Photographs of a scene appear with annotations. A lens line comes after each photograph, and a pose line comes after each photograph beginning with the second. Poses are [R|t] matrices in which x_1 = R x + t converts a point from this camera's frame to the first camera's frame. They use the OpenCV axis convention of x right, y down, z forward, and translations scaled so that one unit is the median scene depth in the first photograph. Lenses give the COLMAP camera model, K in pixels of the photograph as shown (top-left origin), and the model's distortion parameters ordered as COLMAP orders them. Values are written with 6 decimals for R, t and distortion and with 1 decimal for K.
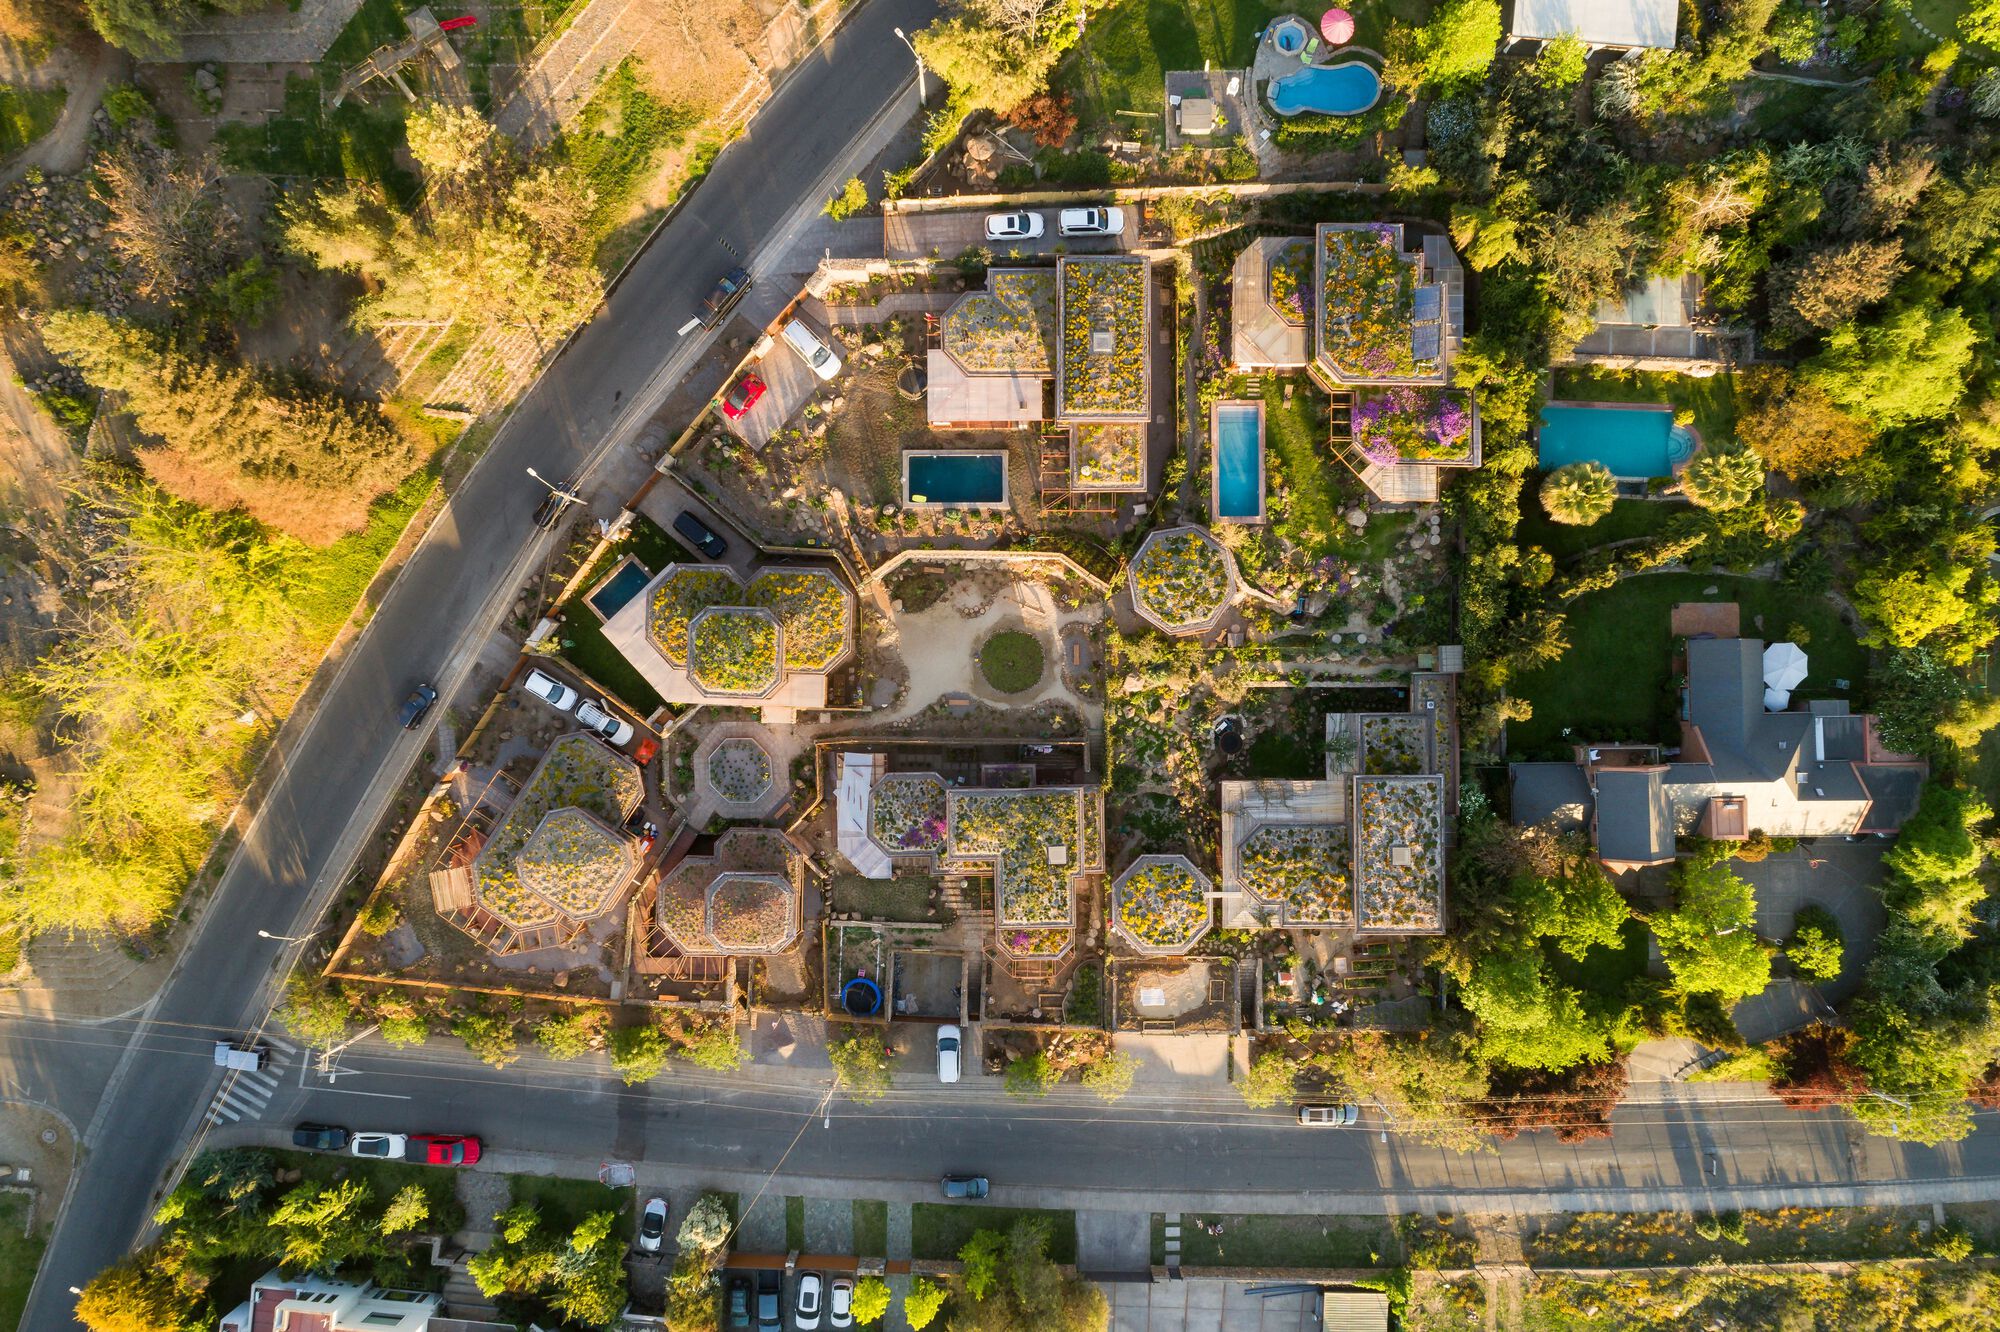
lens RADIAL K [[1380.0, 0, 995.7], [0, 1380.0, 665.4], [0, 0, 1]] dist [-0.018507, 0.001277]
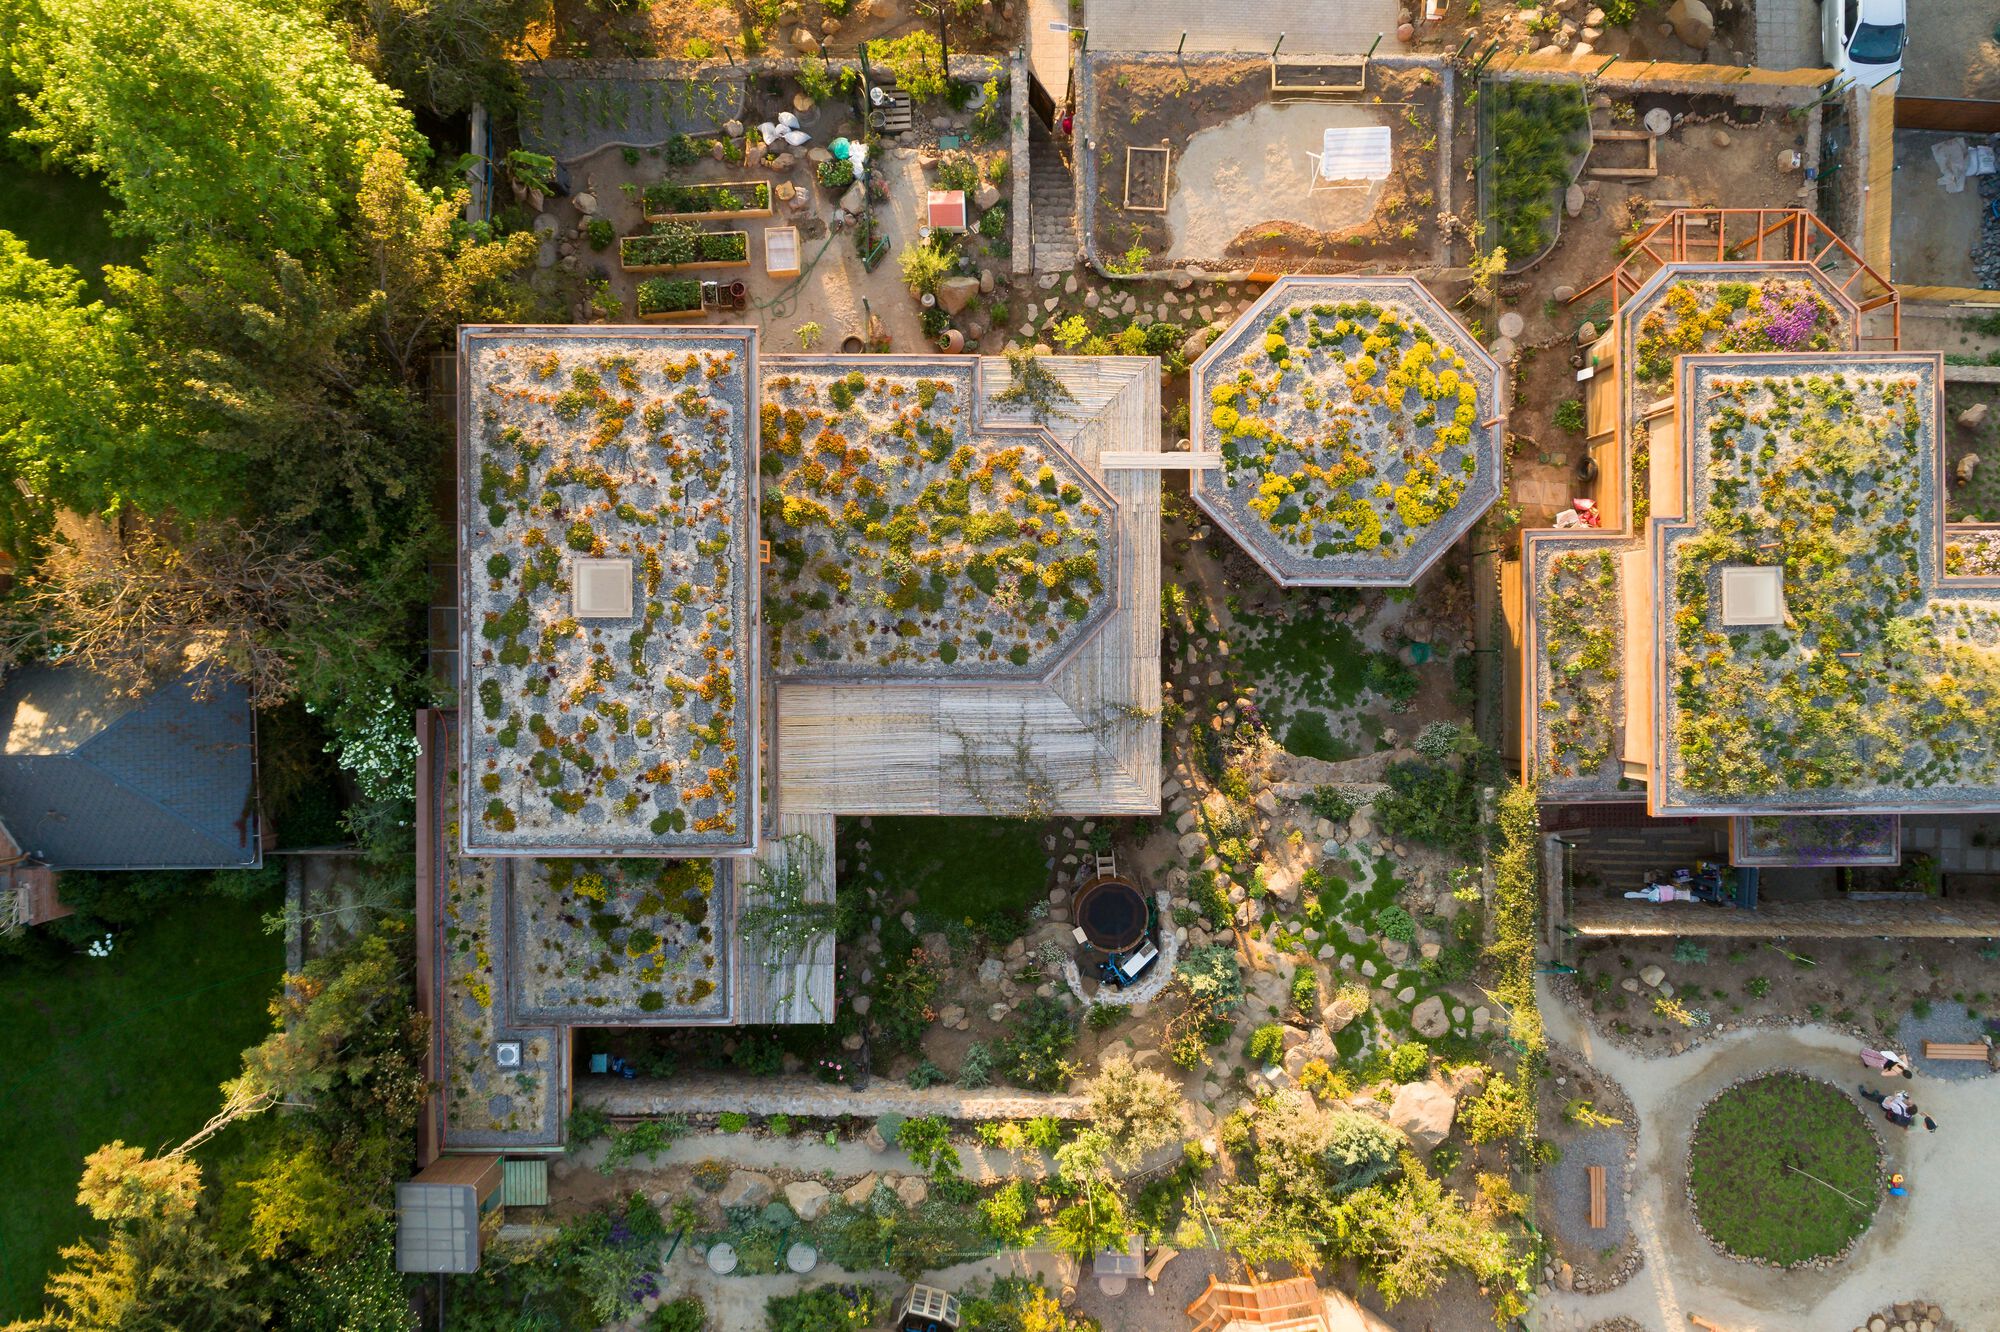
lens RADIAL K [[1380.0, 0, 998.7], [0, 1380.0, 662.4], [0, 0, 1]] dist [-0.018507, 0.001277]
pose [[-0.999990, -0.004423, -0.000951, 0.203344], [0.004412, -0.999929, 0.011070, 0.116041], [-0.001000, 0.011066, 0.999938, 0.682390]]
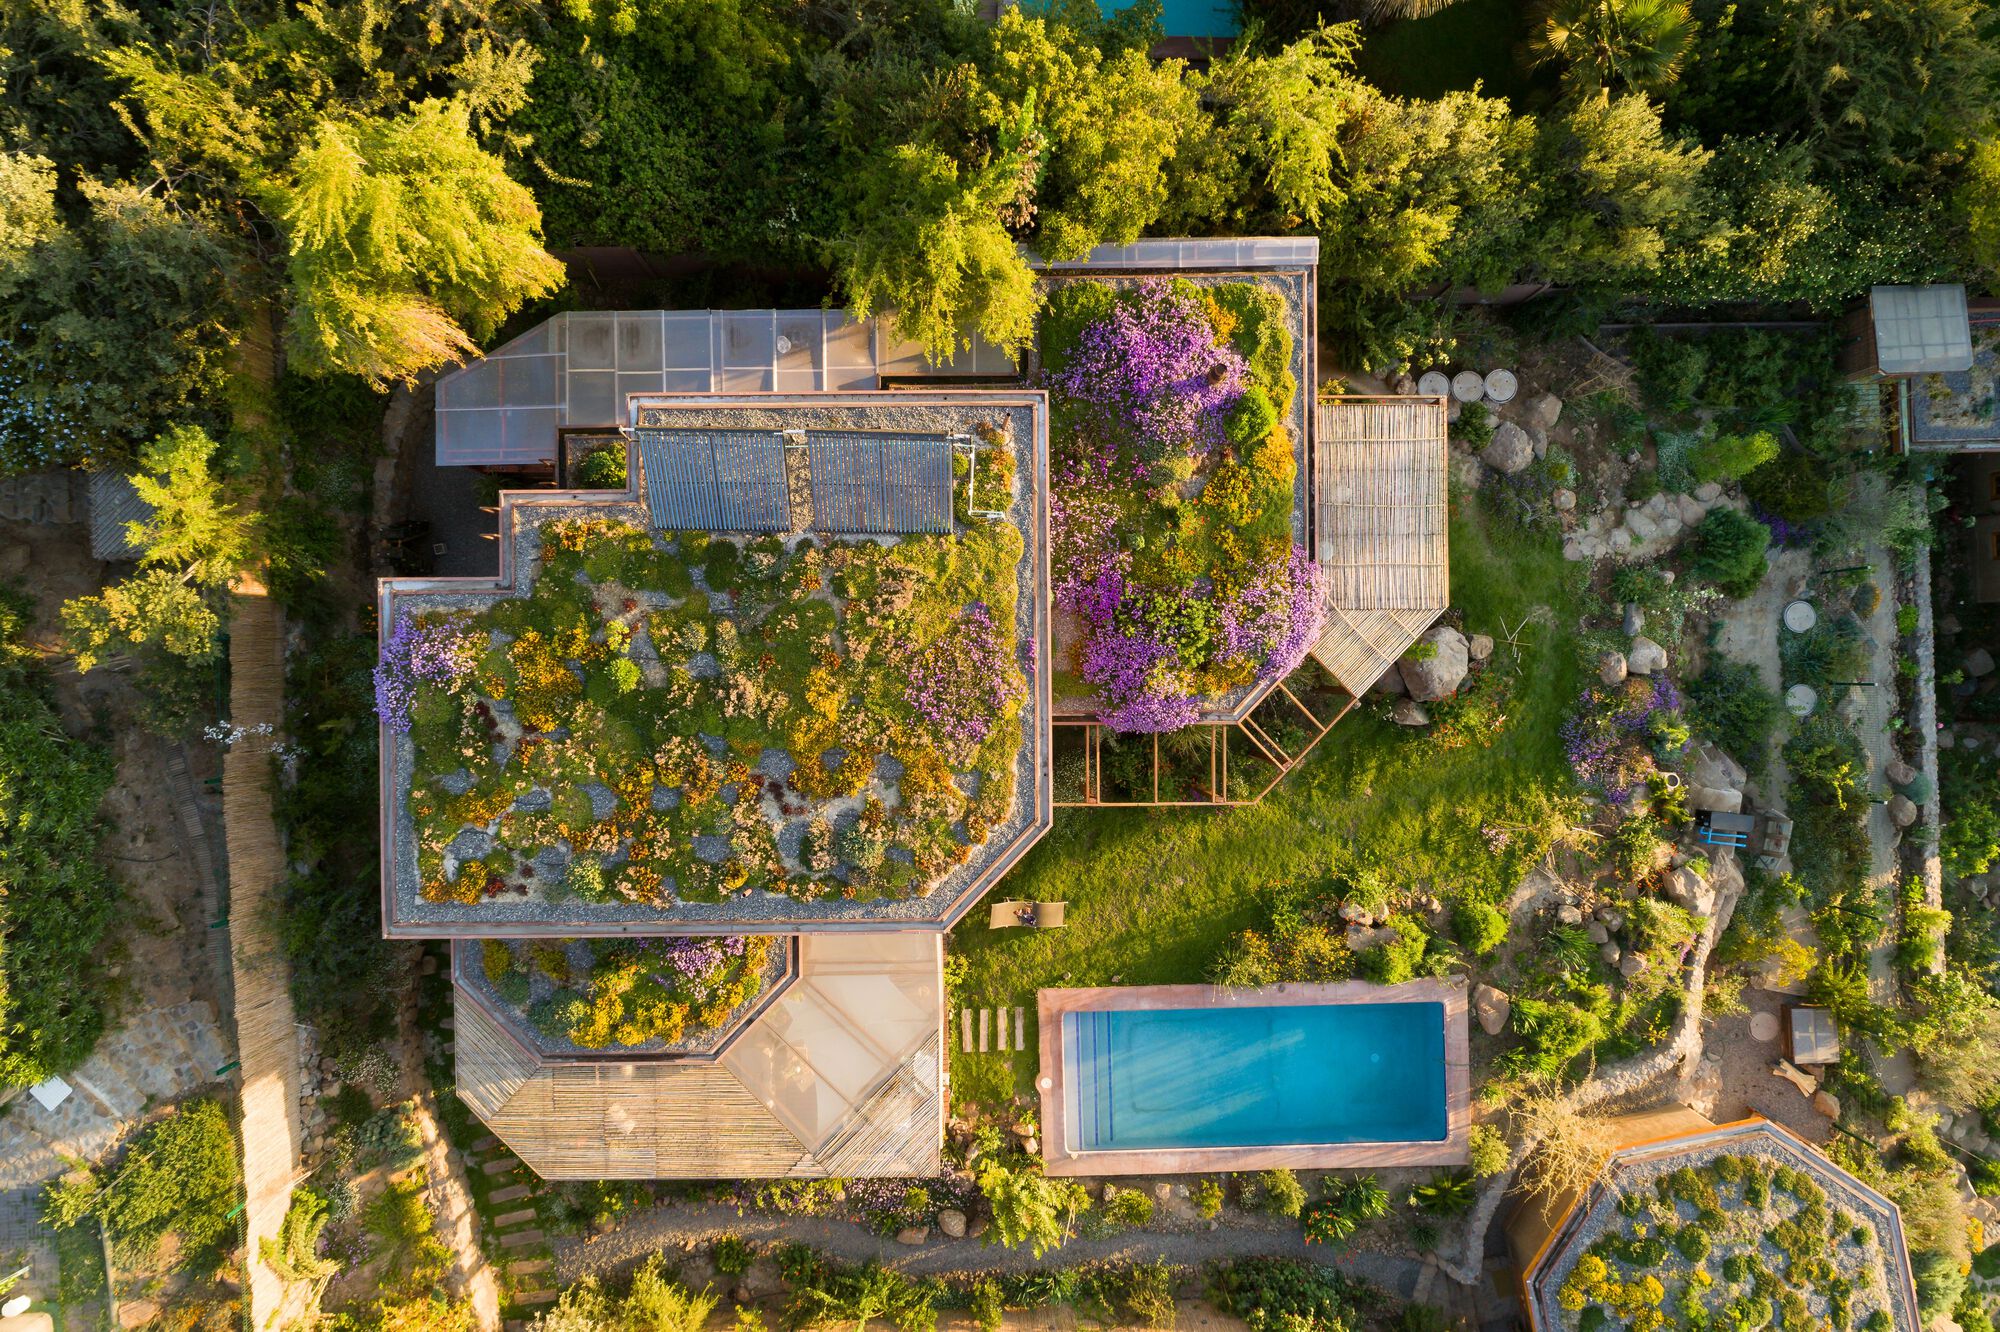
lens RADIAL K [[1380.0, 0, 997.4], [0, 1380.0, 664.3], [0, 0, 1]] dist [-0.018507, 0.001277]
pose [[-0.024594, -0.999678, -0.006268, 0.262579], [0.998888, -0.024826, 0.040083, -0.208793], [-0.040226, -0.005275, 0.999177, 0.708487]]
